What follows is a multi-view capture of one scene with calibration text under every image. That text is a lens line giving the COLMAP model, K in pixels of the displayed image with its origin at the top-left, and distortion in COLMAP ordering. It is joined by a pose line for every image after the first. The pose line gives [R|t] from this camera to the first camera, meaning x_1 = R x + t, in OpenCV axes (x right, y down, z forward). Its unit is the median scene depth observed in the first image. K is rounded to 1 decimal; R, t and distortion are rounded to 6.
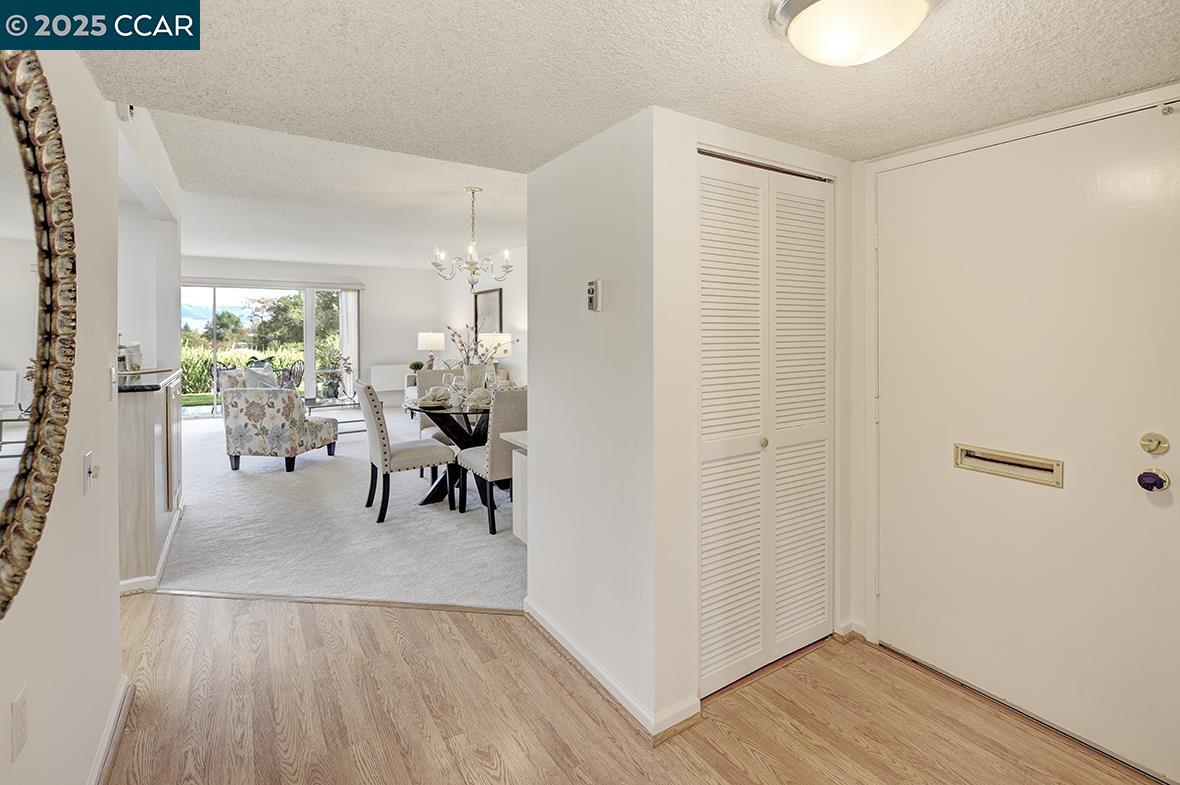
lens RADIAL K [[554.7, 0, 606.9], [0, 554.7, 327.1], [0, 0, 1]] dist [-0.003087, -0.000660]
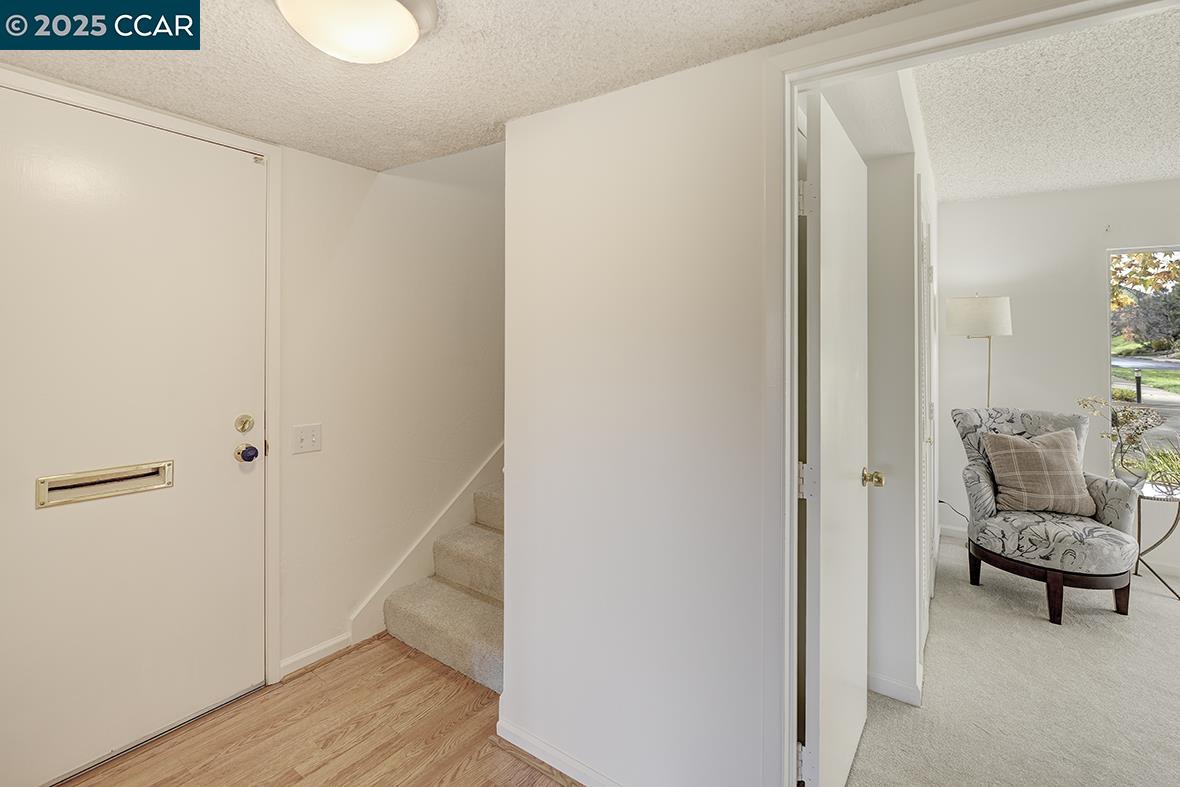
lens RADIAL K [[539.4, 0, 590.0], [0, 539.4, 342.7], [0, 0, 1]] dist [-0.001519, 0.000500]
pose [[-0.368017, -0.019992, 0.929604, -0.493672], [-0.027721, 0.999560, 0.010522, -0.010530], [-0.929406, -0.021897, -0.368409, 0.822958]]
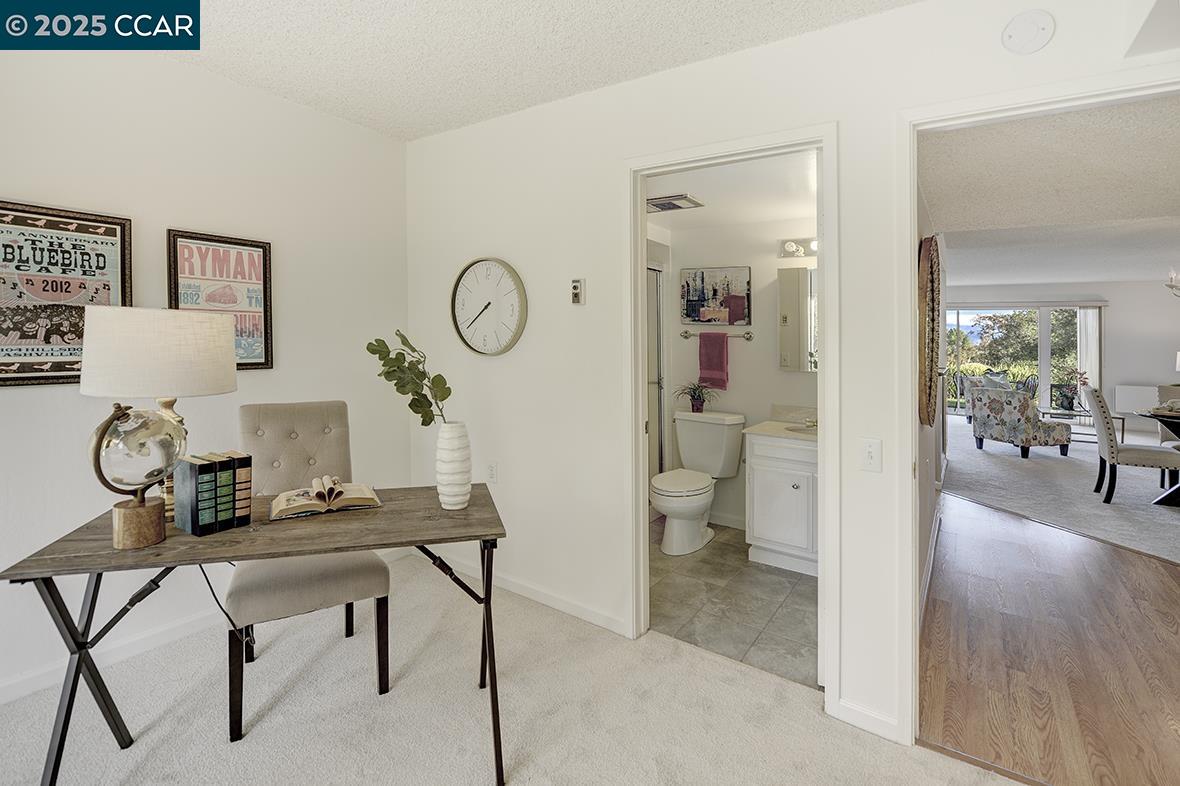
lens RADIAL K [[554.7, 0, 606.9], [0, 554.7, 327.6], [0, 0, 1]] dist [-0.003087, -0.000660]
pose [[0.396167, -0.008177, -0.918142, 0.172676], [-0.019750, 0.999653, -0.017425, 0.007646], [0.917966, 0.025036, 0.395868, -0.311584]]
